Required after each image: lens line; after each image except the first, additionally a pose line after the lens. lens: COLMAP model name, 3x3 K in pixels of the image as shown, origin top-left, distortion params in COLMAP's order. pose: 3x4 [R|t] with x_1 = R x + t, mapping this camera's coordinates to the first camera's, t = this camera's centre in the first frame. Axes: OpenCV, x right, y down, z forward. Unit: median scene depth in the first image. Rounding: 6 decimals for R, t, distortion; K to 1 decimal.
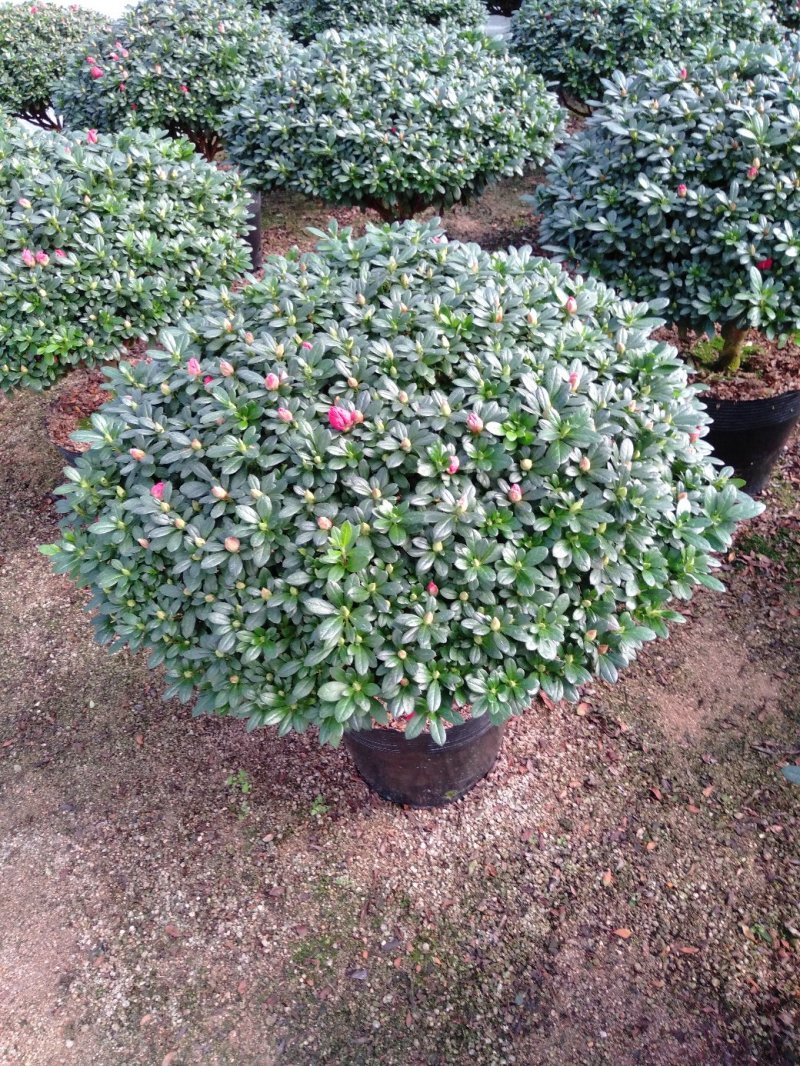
lens RADIAL K [[815.6, 0, 399.4], [0, 815.6, 527.6], [0, 0, 1]] dist [0.029096, -0.019145]
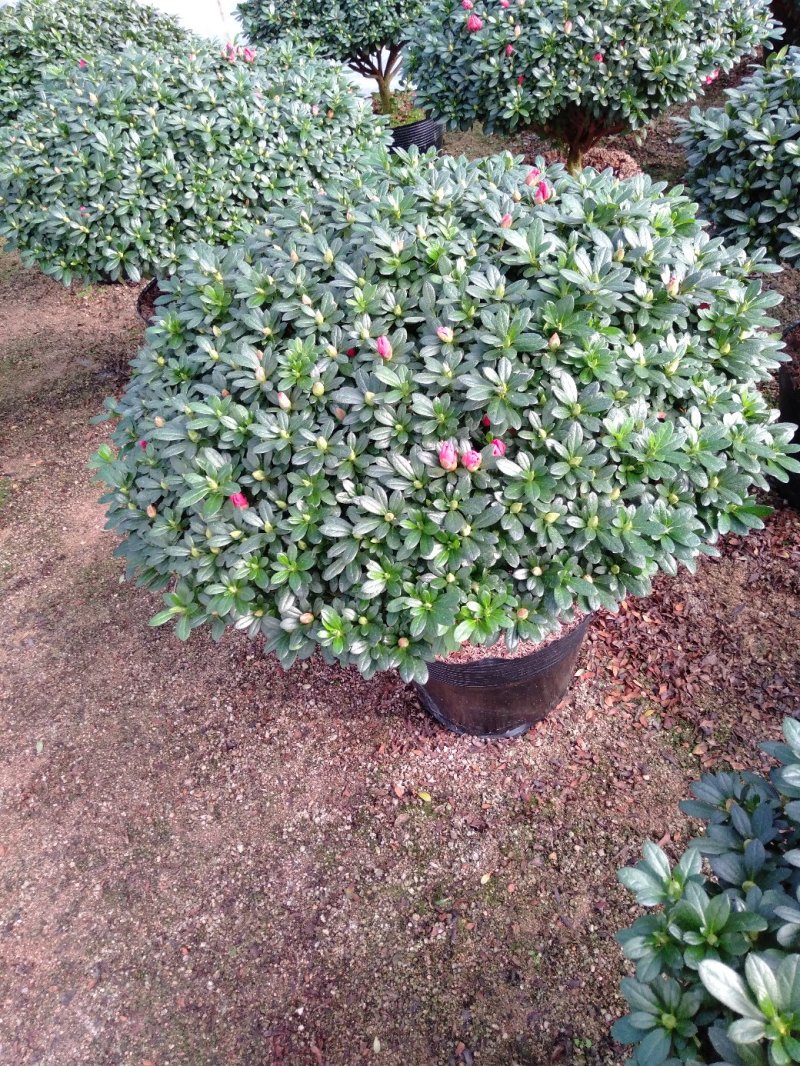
lens RADIAL K [[815.6, 0, 403.7], [0, 815.6, 537.0], [0, 0, 1]] dist [0.029096, -0.019145]
pose [[0.961896, 0.185195, -0.201144, -0.207106], [-0.165656, 0.980016, 0.110121, -0.189741], [0.217518, -0.072605, 0.973352, 0.265149]]
